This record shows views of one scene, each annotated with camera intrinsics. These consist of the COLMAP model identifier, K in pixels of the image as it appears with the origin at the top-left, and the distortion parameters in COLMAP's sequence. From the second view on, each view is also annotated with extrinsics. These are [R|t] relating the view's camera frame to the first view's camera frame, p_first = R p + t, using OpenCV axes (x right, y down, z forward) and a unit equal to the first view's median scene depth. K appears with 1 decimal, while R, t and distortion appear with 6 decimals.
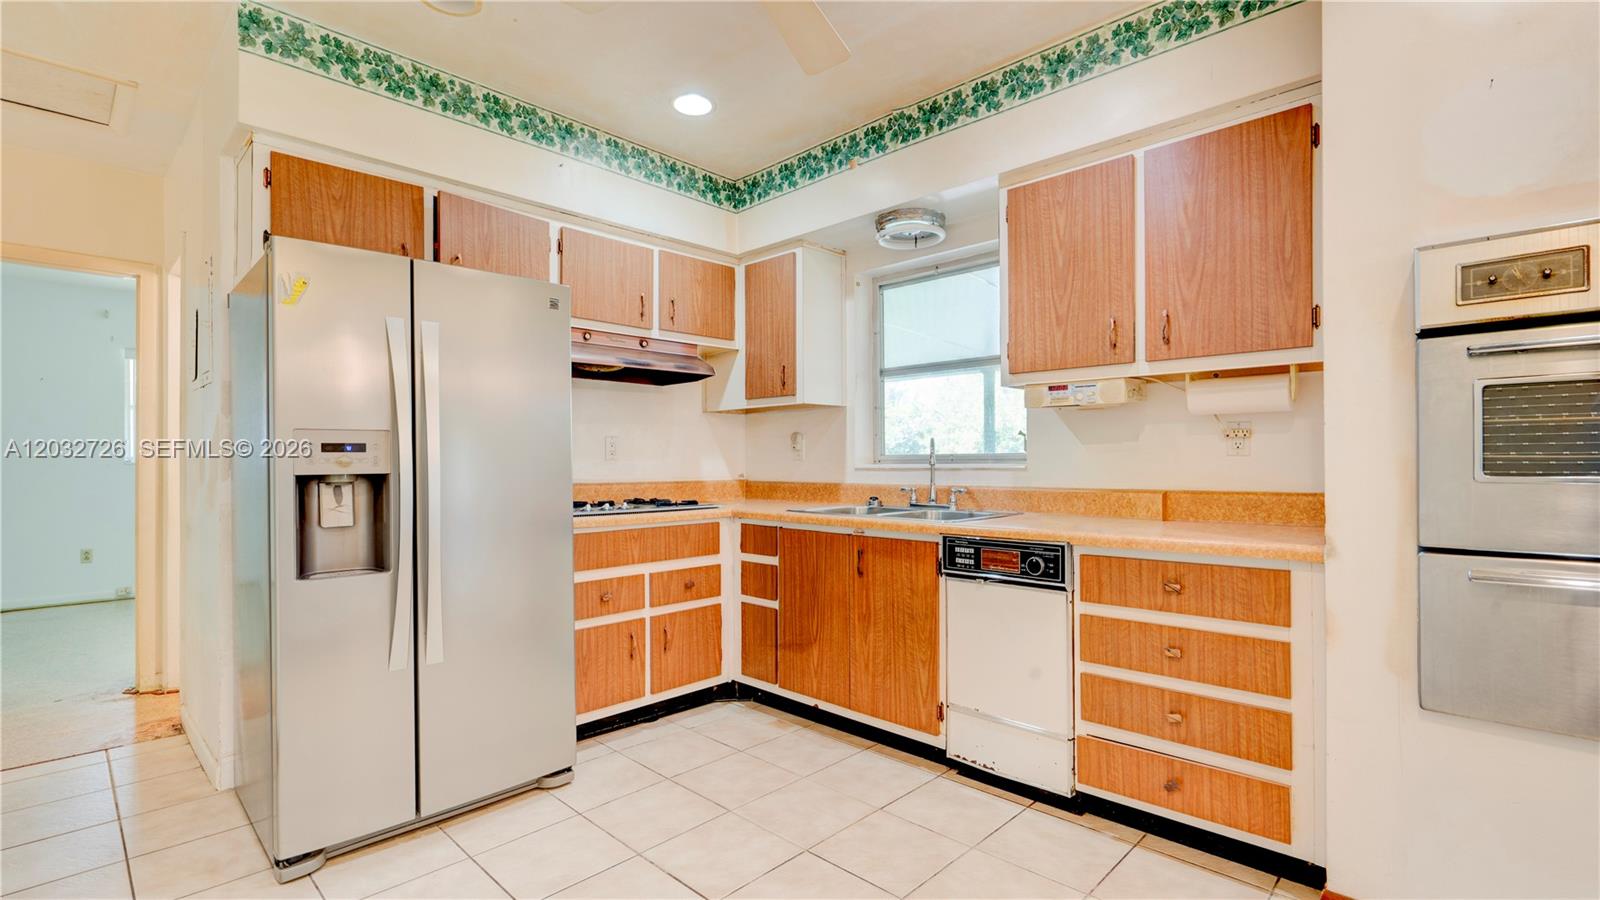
lens RADIAL K [[736.7, 0, 777.3], [0, 736.7, 455.7], [0, 0, 1]] dist [-0.000866, 0.000522]
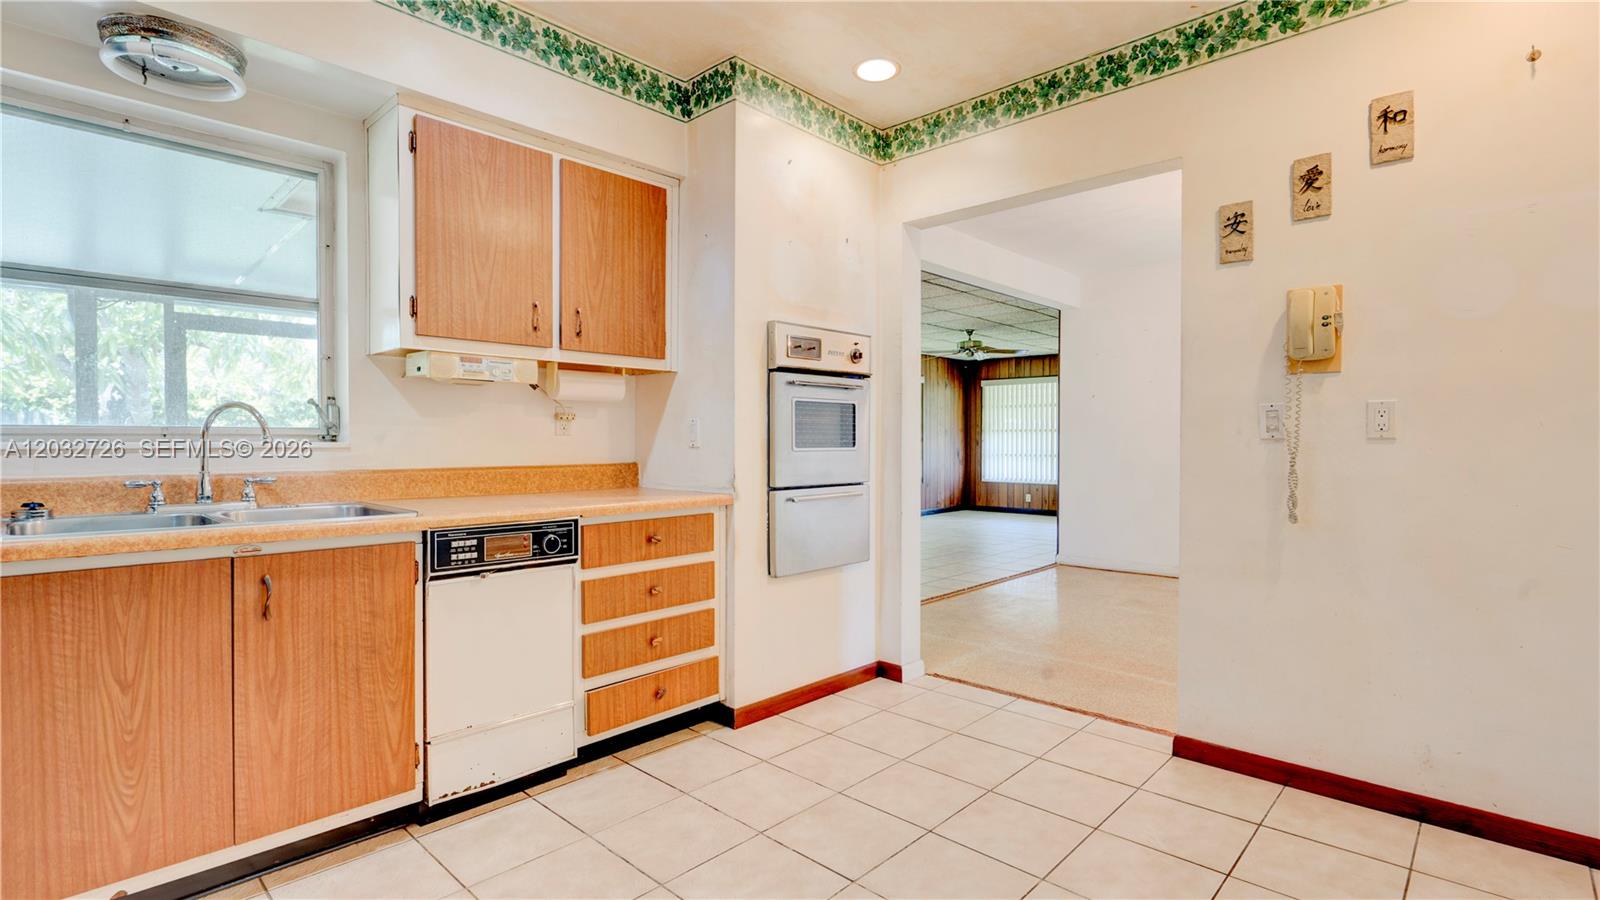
lens RADIAL K [[811.0, 0, 800.0], [0, 811.0, 450.0], [0, 0, 1]] dist [-0.002749, -0.000251]
pose [[-0.070052, -0.005709, 0.997527, -0.759560], [-0.009265, 0.999944, 0.005072, 0.014686], [-0.997500, -0.008887, -0.070101, 0.745590]]
